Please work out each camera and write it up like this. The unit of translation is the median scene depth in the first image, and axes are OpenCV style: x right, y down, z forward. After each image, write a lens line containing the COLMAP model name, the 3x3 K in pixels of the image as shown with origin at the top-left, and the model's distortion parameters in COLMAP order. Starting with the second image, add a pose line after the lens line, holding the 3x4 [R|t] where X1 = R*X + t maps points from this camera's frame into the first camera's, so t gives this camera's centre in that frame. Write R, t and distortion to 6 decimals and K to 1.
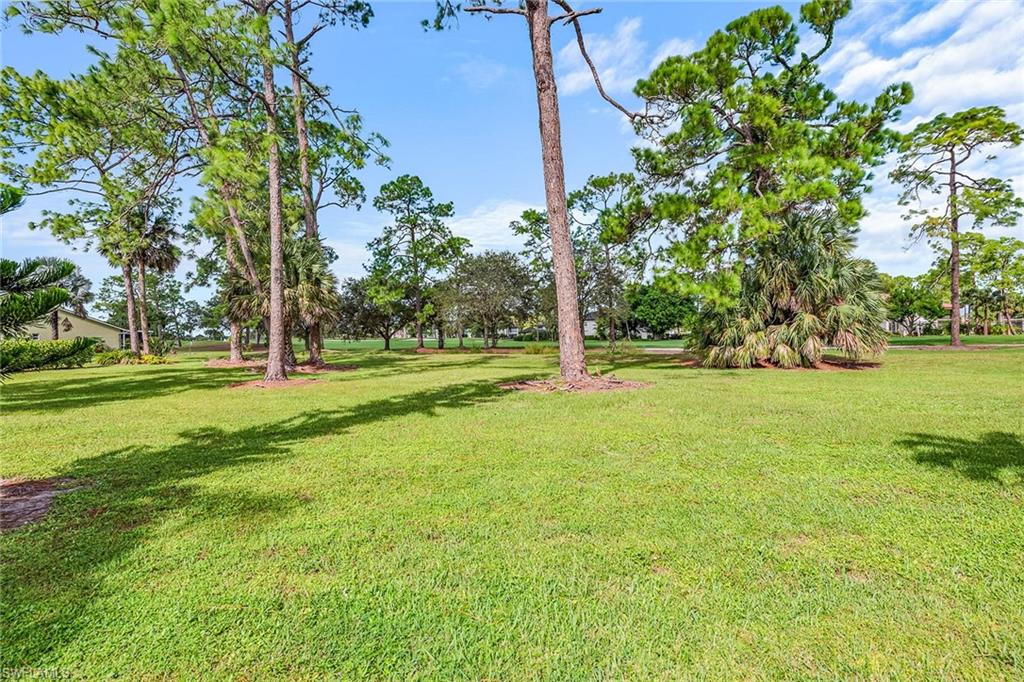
lens RADIAL K [[511.3, 0, 512.2], [0, 511.3, 334.7], [0, 0, 1]] dist [0.011117, -0.001537]
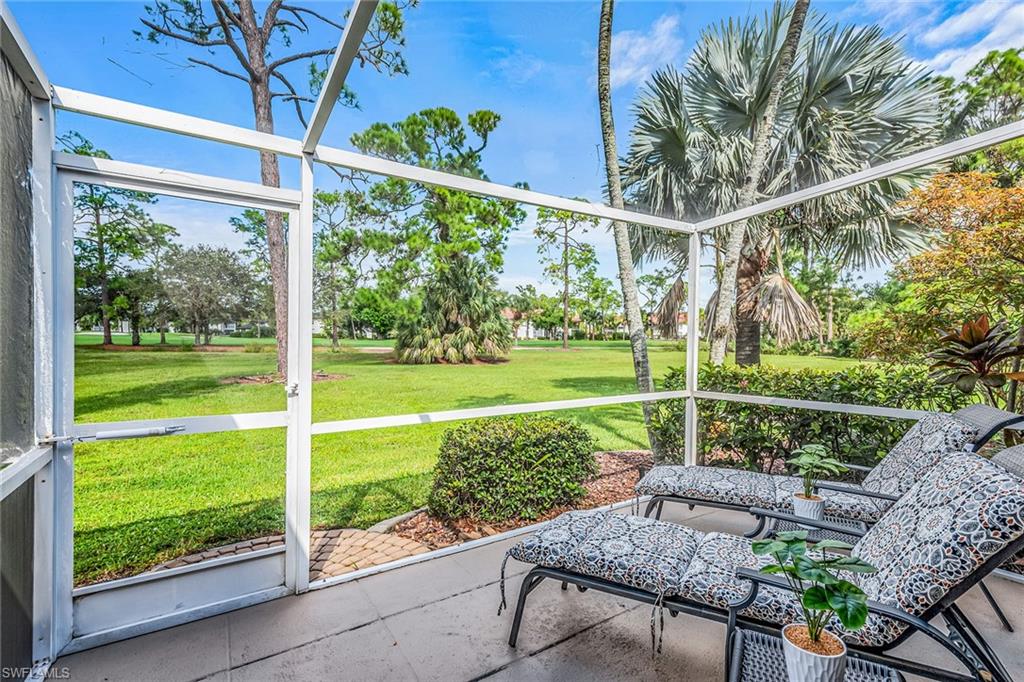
lens RADIAL K [[468.1, 0, 512.1], [0, 468.1, 344.2], [0, 0, 1]] dist [0.020661, -0.000200]
pose [[0.856178, 0.013591, 0.516502, -0.004981], [-0.025231, 0.999561, 0.015521, -0.008727], [-0.516065, -0.026321, 0.856145, -0.125968]]
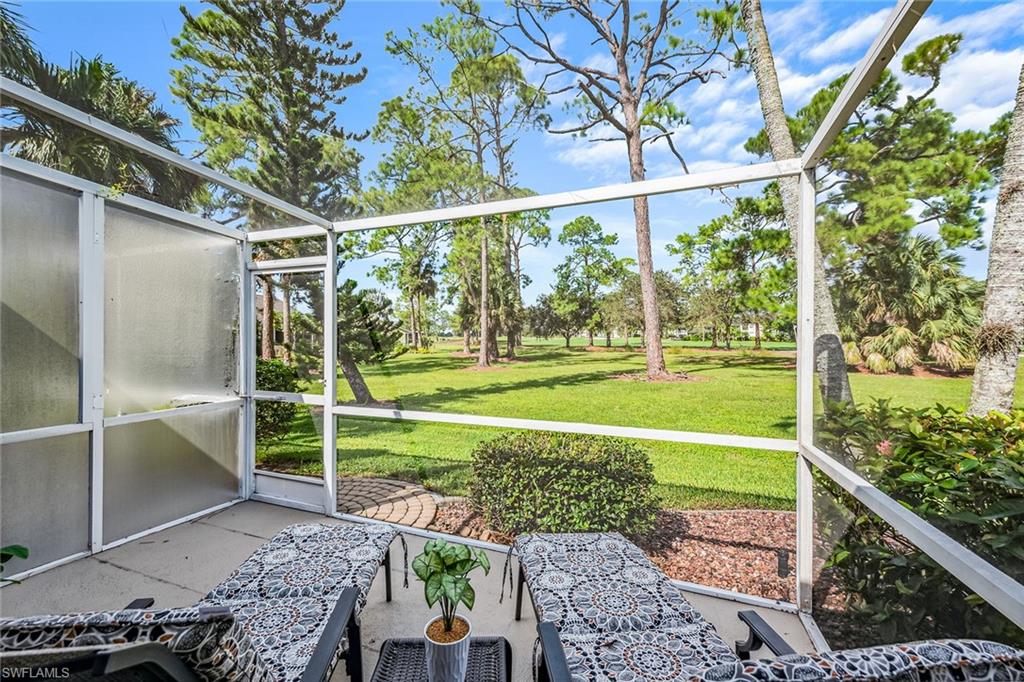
lens RADIAL K [[416.3, 0, 509.1], [0, 416.3, 337.1], [0, 0, 1]] dist [0.014142, -0.000350]
pose [[0.919482, 0.013131, -0.392913, 0.079249], [-0.009567, 0.999893, 0.011026, -0.011909], [0.393016, -0.006379, 0.919510, -0.121102]]
